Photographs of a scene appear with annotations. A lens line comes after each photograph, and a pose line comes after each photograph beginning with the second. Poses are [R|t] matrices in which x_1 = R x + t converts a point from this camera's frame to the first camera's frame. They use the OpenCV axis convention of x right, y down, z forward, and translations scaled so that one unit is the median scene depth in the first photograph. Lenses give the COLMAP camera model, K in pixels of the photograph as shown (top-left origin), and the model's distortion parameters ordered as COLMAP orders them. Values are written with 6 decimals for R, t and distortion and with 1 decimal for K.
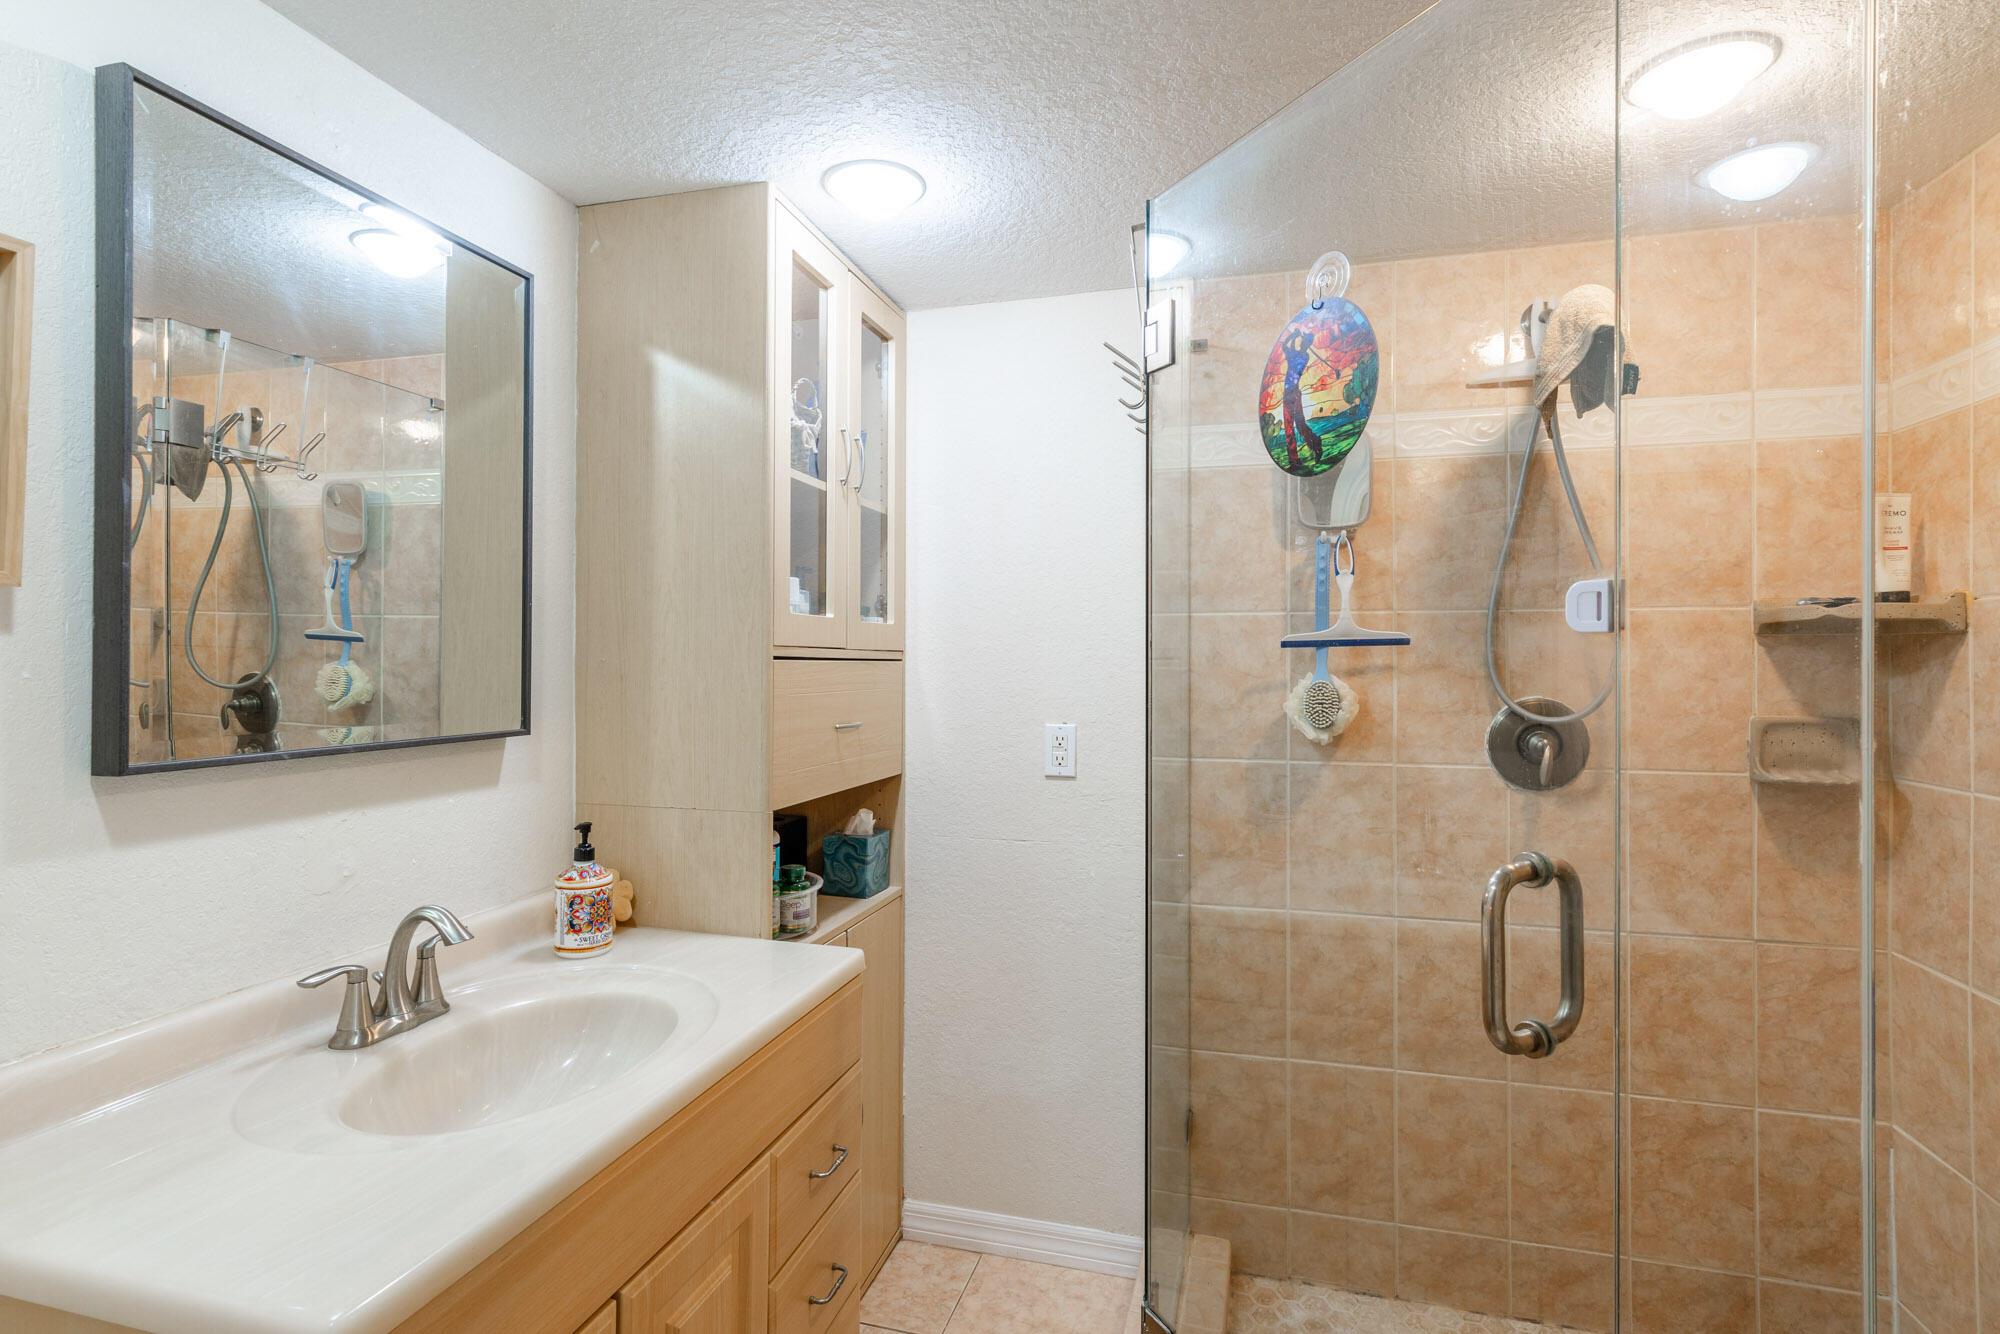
lens RADIAL K [[999.9, 0, 1003.7], [0, 999.9, 655.0], [0, 0, 1]] dist [-0.000246, -0.000161]
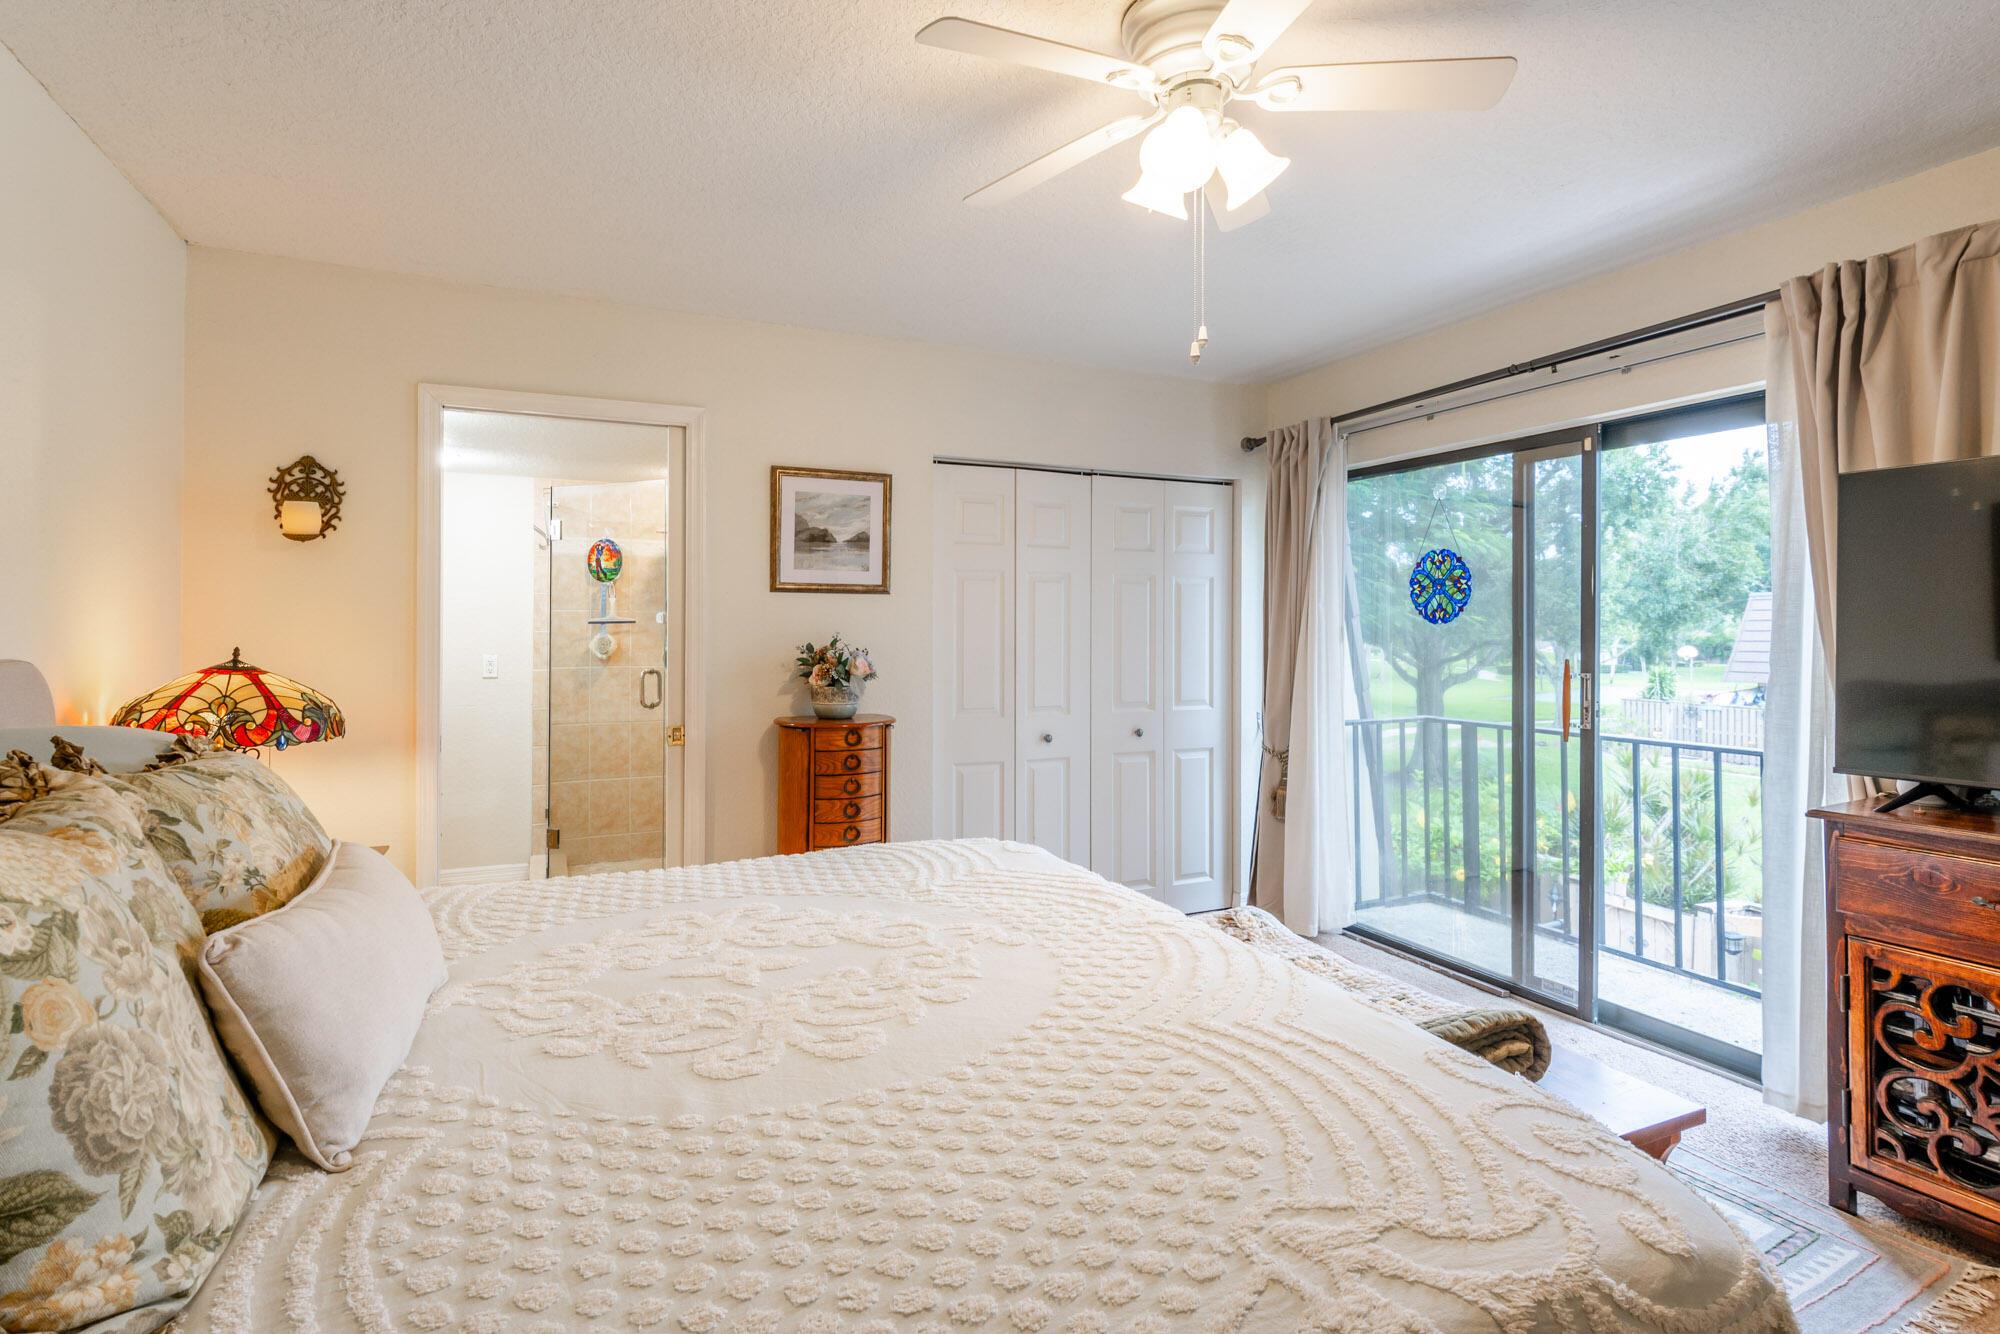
lens RADIAL K [[986.4, 0, 995.4], [0, 986.4, 623.3], [0, 0, 1]] dist [0.001060, -0.000142]
pose [[0.767031, 0.007146, 0.641570, -0.576283], [-0.004025, 0.999972, -0.006325, 0.003024], [-0.641598, 0.002269, 0.767038, -1.714084]]
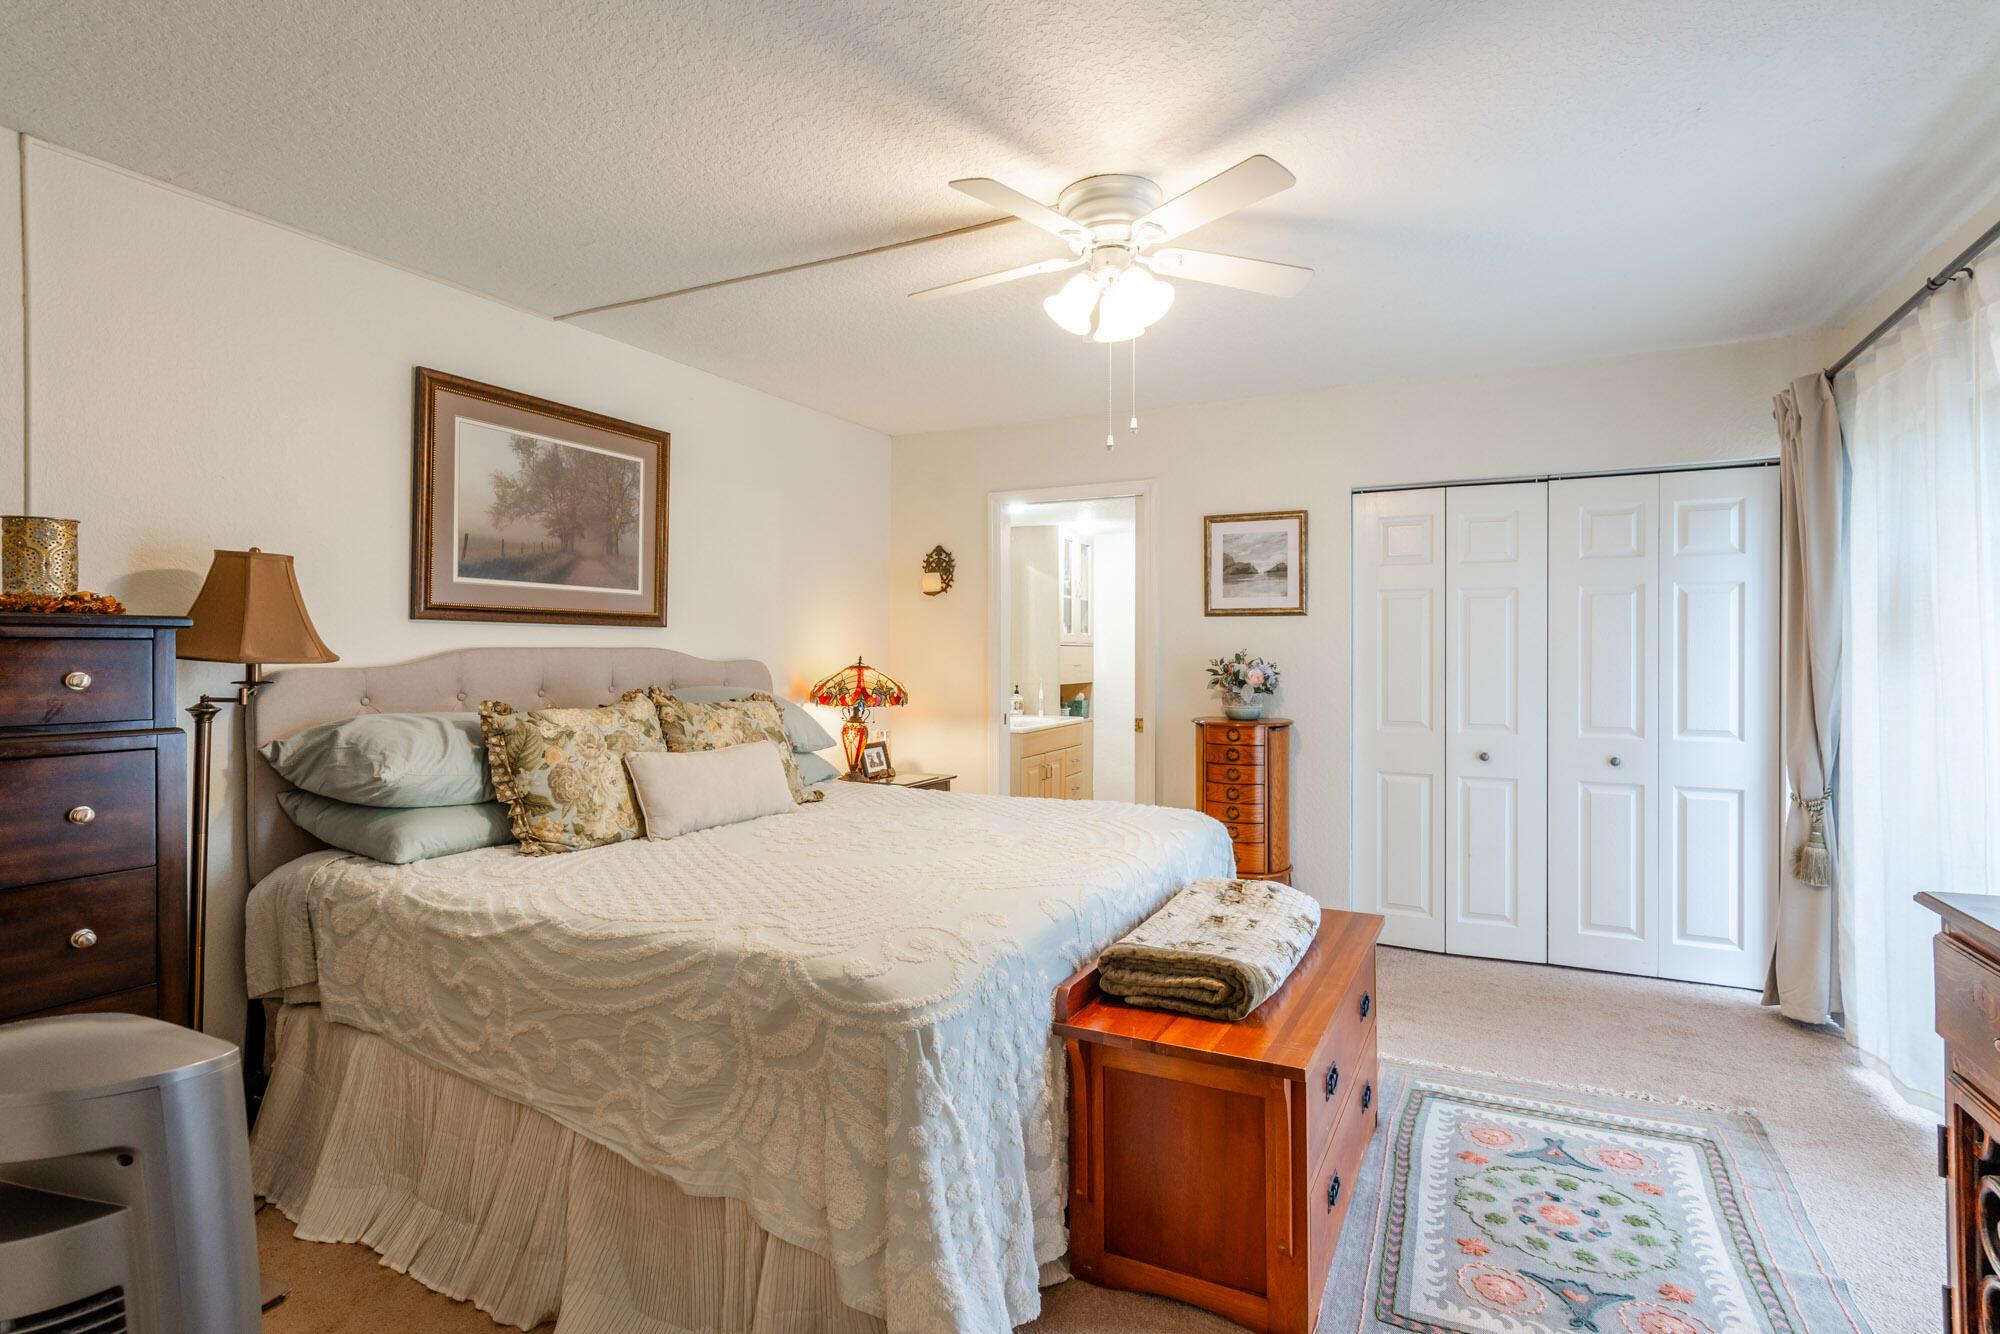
lens RADIAL K [[973.3, 0, 1000.0], [0, 973.3, 667.0], [0, 0, 1]] dist [0.002457, 0.000337]
pose [[0.980671, 0.006749, -0.195547, 0.240668], [-0.002439, 0.999749, 0.022271, 0.002620], [0.195649, -0.021364, 0.980441, -2.356819]]
